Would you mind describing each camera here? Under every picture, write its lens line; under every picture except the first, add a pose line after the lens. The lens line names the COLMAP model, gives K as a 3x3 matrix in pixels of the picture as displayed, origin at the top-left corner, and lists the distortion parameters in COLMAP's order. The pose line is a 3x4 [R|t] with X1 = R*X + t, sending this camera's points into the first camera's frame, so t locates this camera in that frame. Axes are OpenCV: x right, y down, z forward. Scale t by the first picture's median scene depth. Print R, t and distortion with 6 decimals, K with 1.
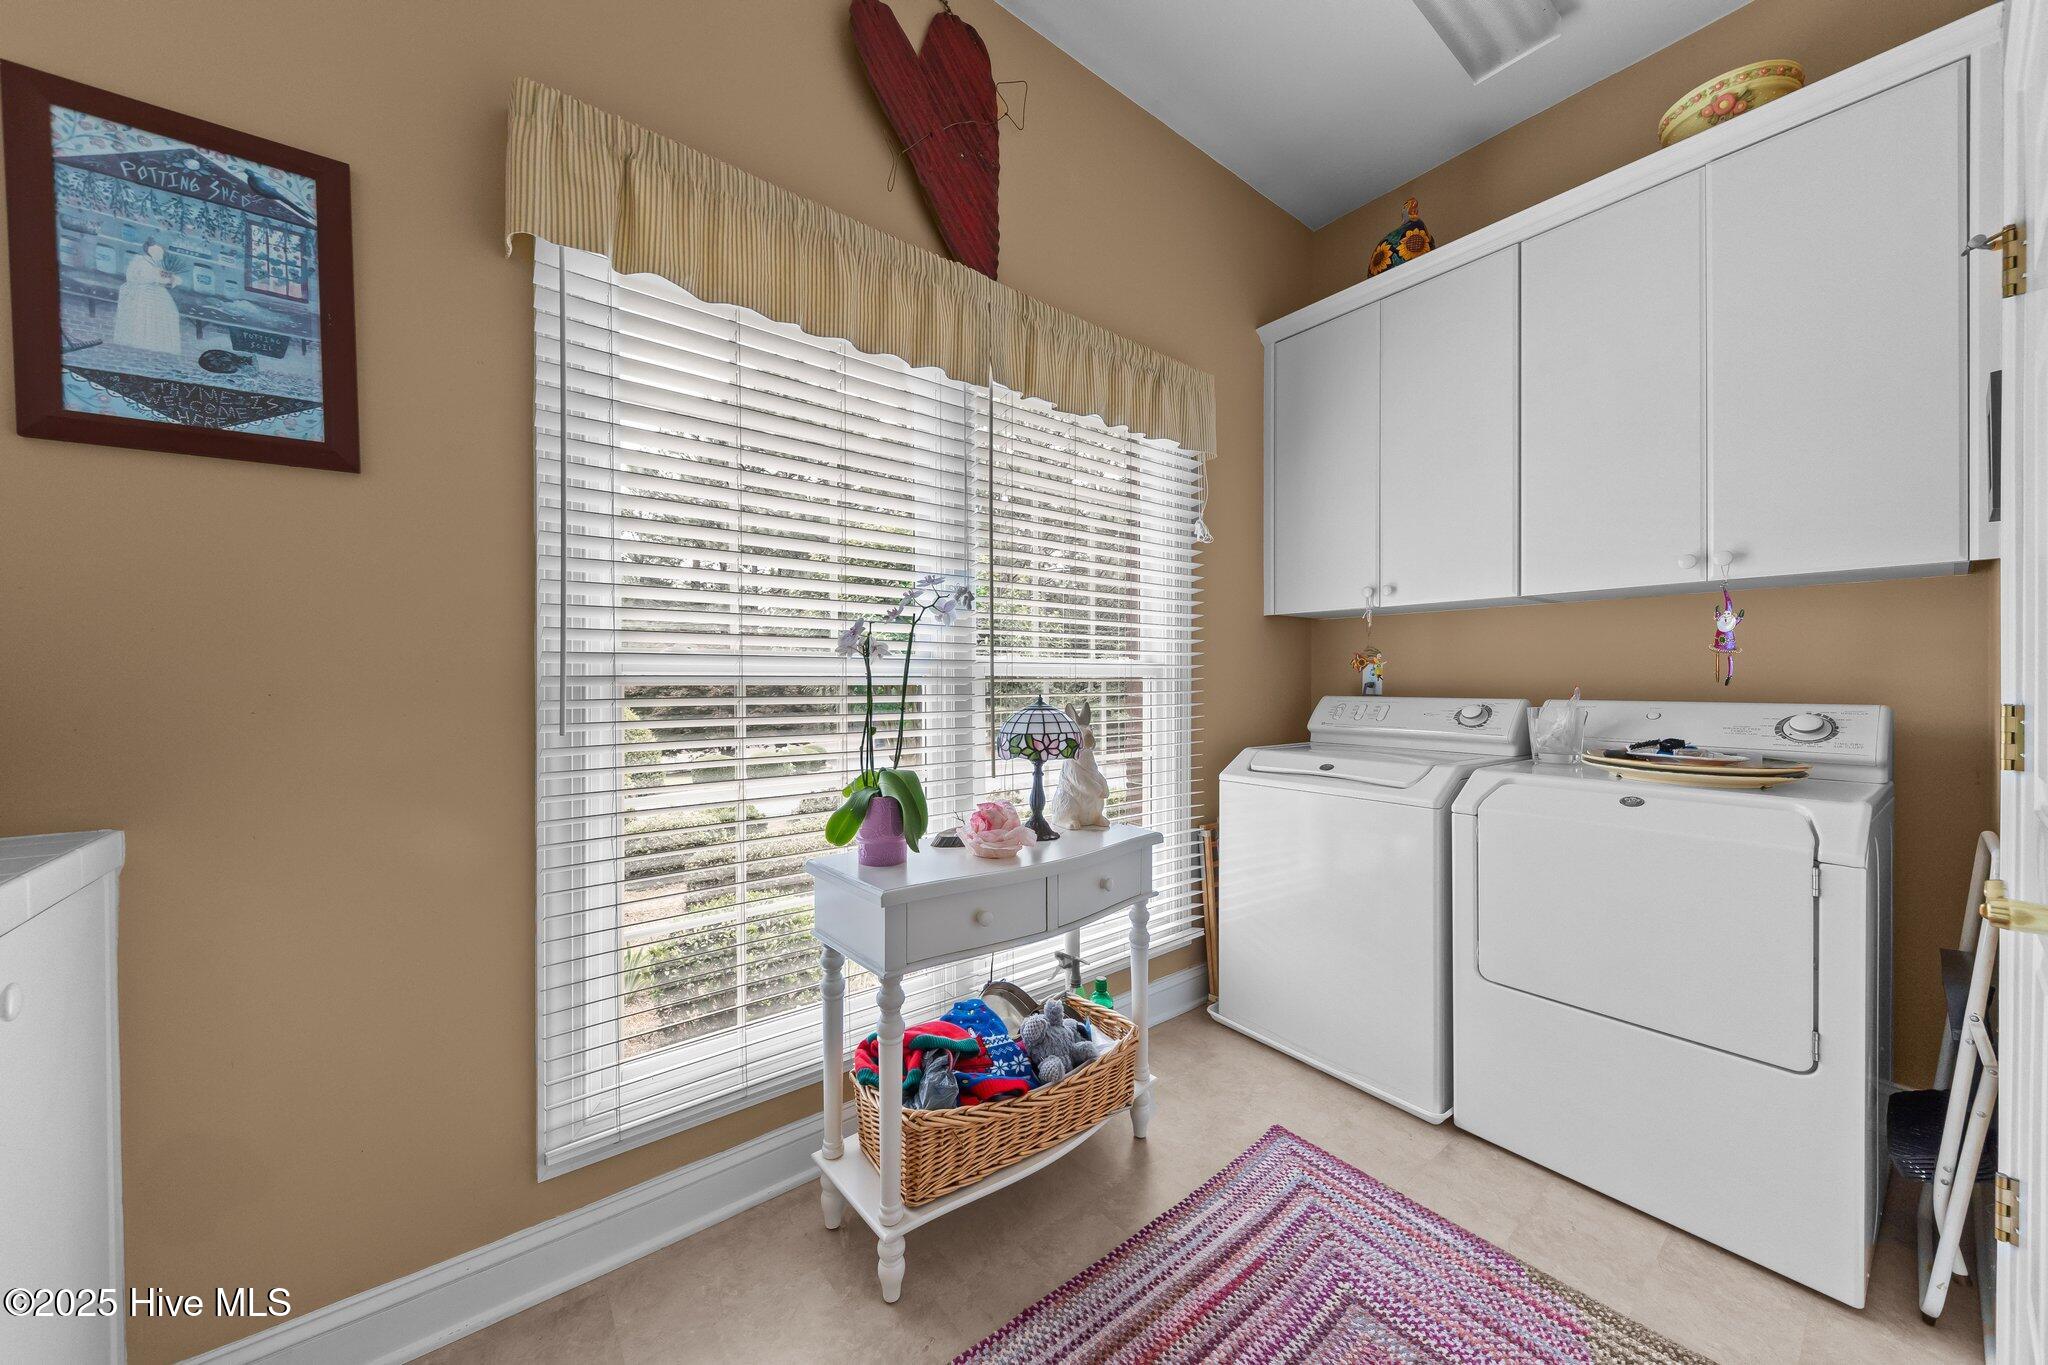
lens RADIAL K [[718.7, 0, 1014.8], [0, 718.7, 671.9], [0, 0, 1]] dist [0.000646, 0.000039]
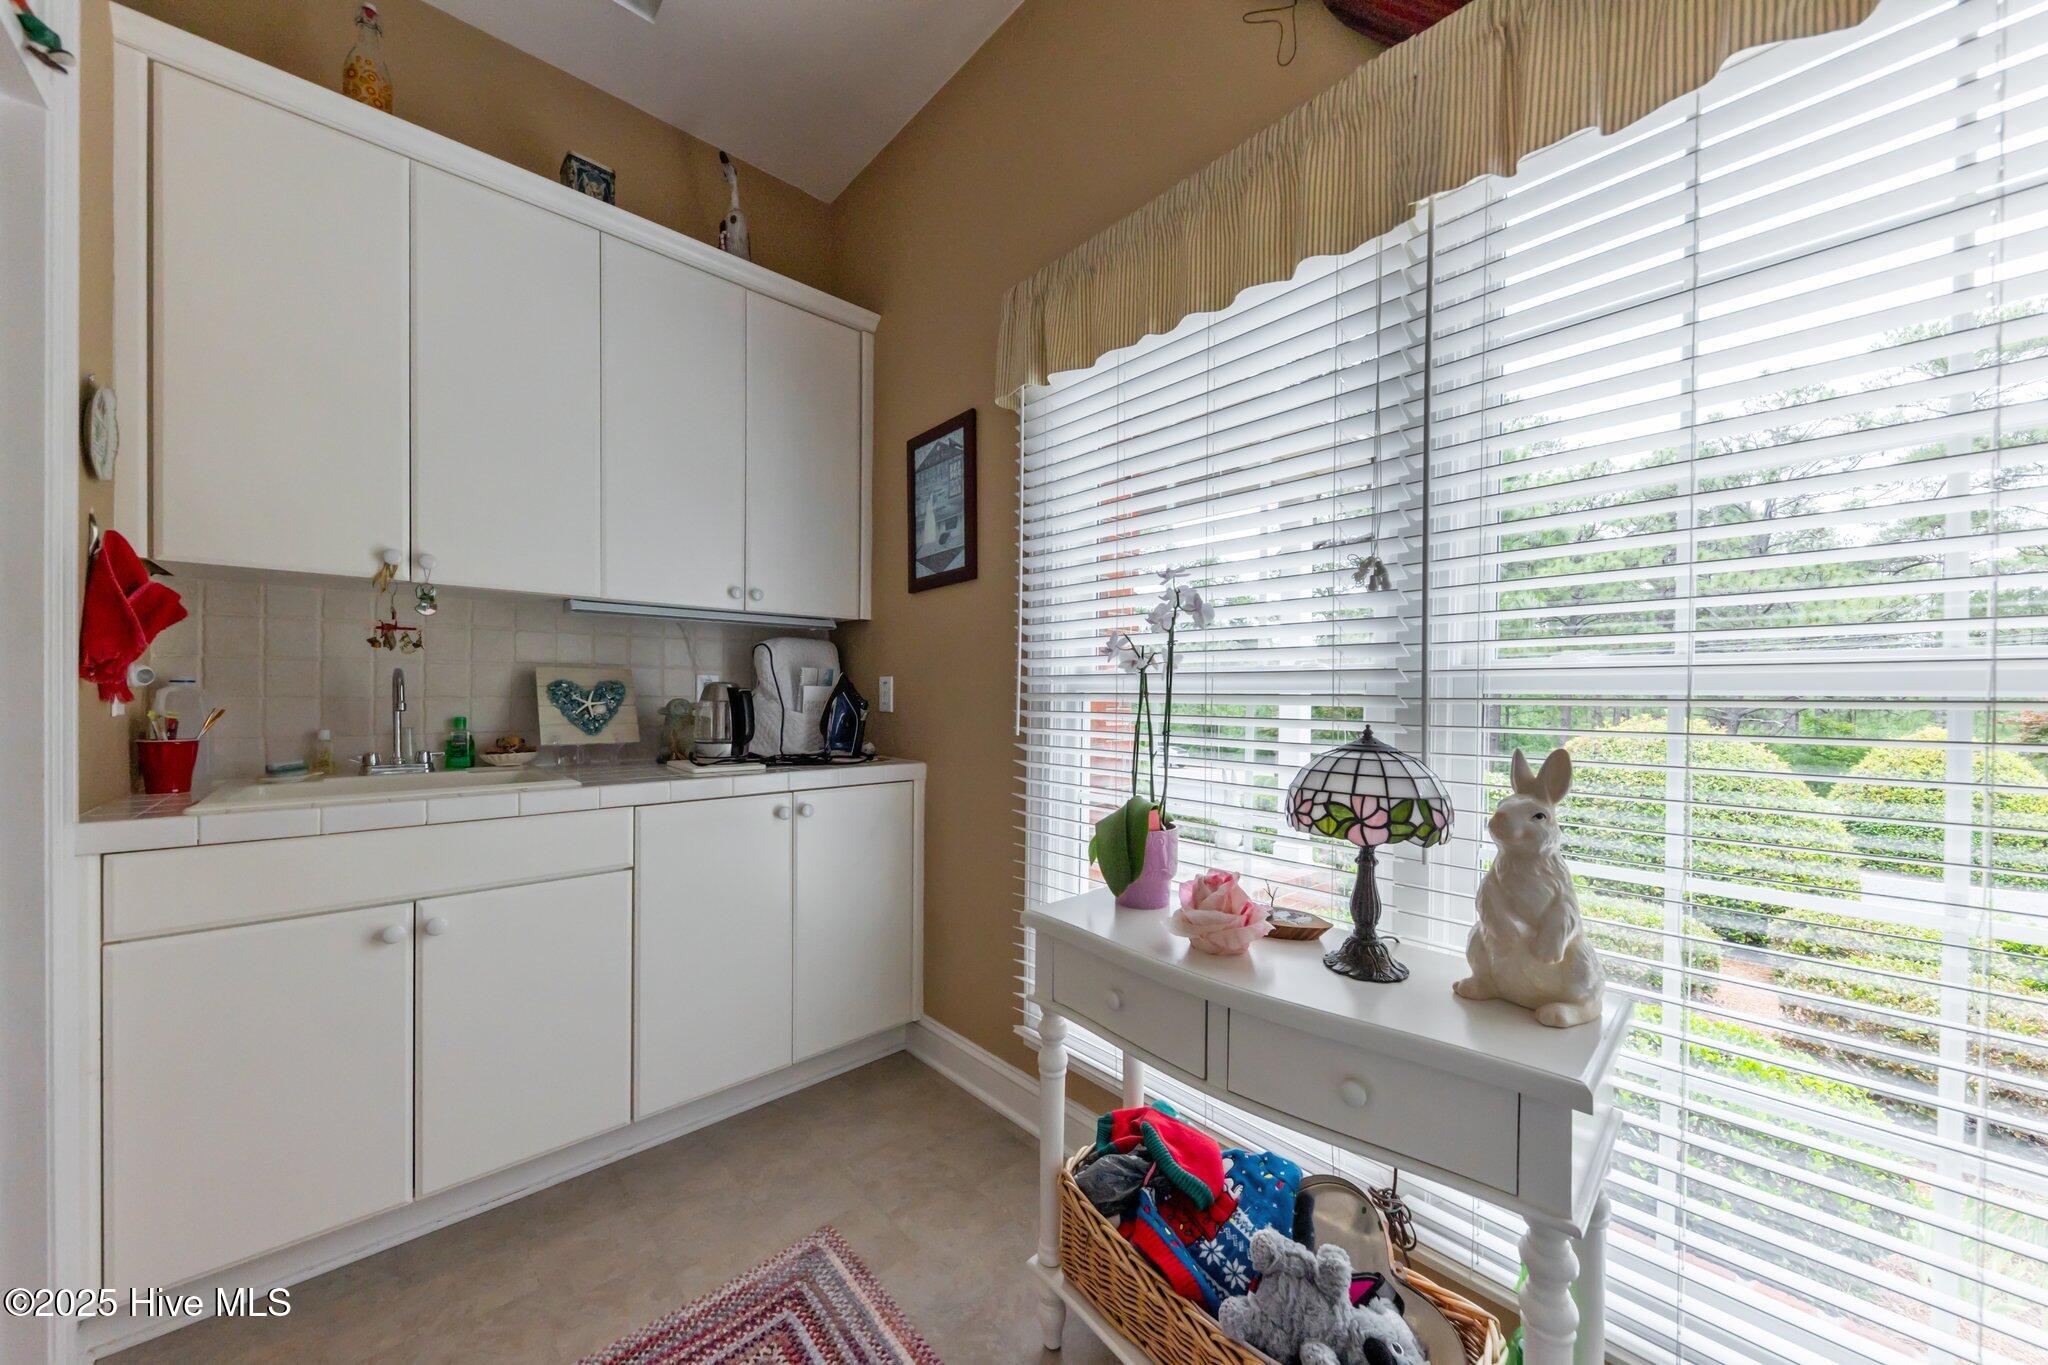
lens RADIAL K [[719.6, 0, 1016.2], [0, 719.6, 702.7], [0, 0, 1]] dist [0.000626, 0.000026]
pose [[0.060280, 0.008486, -0.998145, 0.692795], [-0.005612, 0.999951, 0.008162, 0.010676], [0.998166, 0.005110, 0.060325, 0.795051]]
